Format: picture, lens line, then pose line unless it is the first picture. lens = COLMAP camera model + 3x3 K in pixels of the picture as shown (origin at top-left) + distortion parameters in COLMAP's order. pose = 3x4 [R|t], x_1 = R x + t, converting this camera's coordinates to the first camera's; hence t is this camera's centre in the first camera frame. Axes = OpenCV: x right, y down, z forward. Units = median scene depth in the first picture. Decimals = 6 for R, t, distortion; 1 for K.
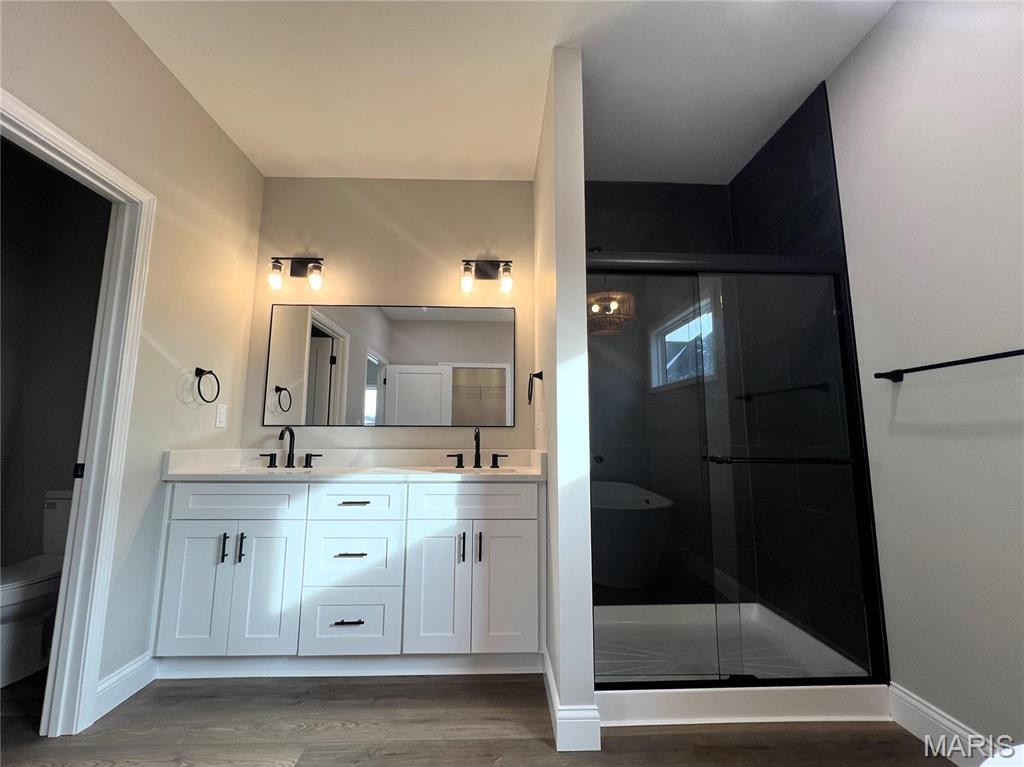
lens RADIAL K [[424.5, 0, 516.8], [0, 424.5, 381.2], [0, 0, 1]] dist [-0.000388, 0.000051]
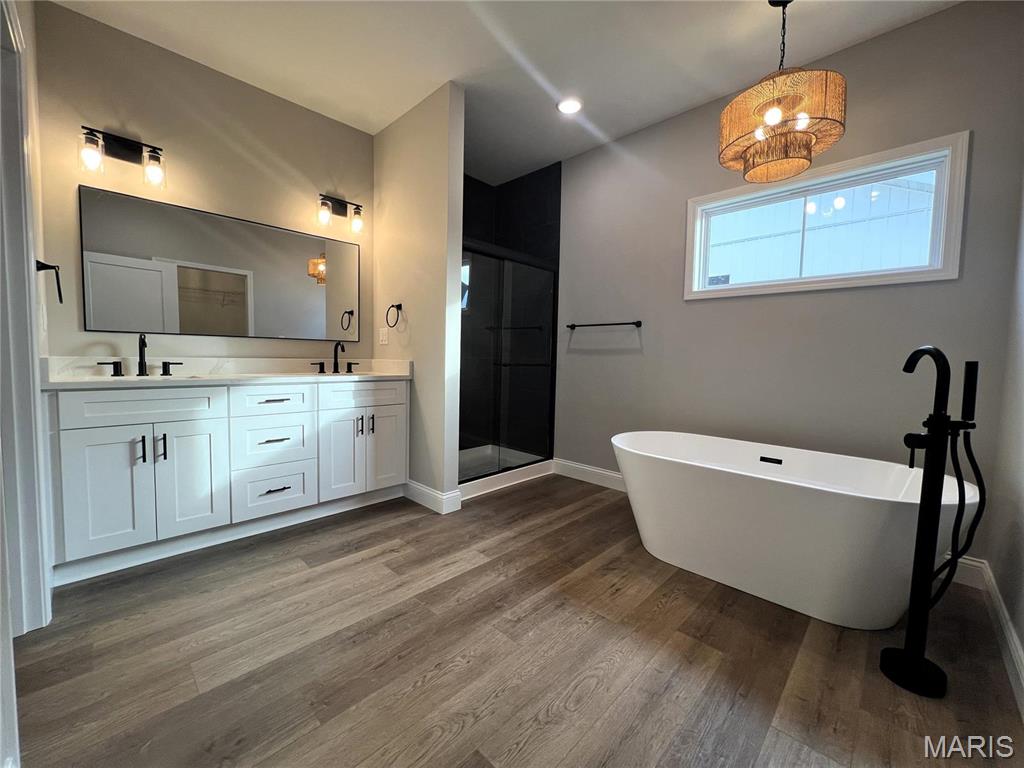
lens RADIAL K [[405.8, 0, 506.9], [0, 405.8, 381.4], [0, 0, 1]] dist [0.000804, 0.000140]
pose [[0.726343, -0.030972, 0.686634, -0.698143], [-0.112219, 0.980236, 0.162924, -0.034838], [-0.678109, -0.195393, 0.708512, -0.277421]]
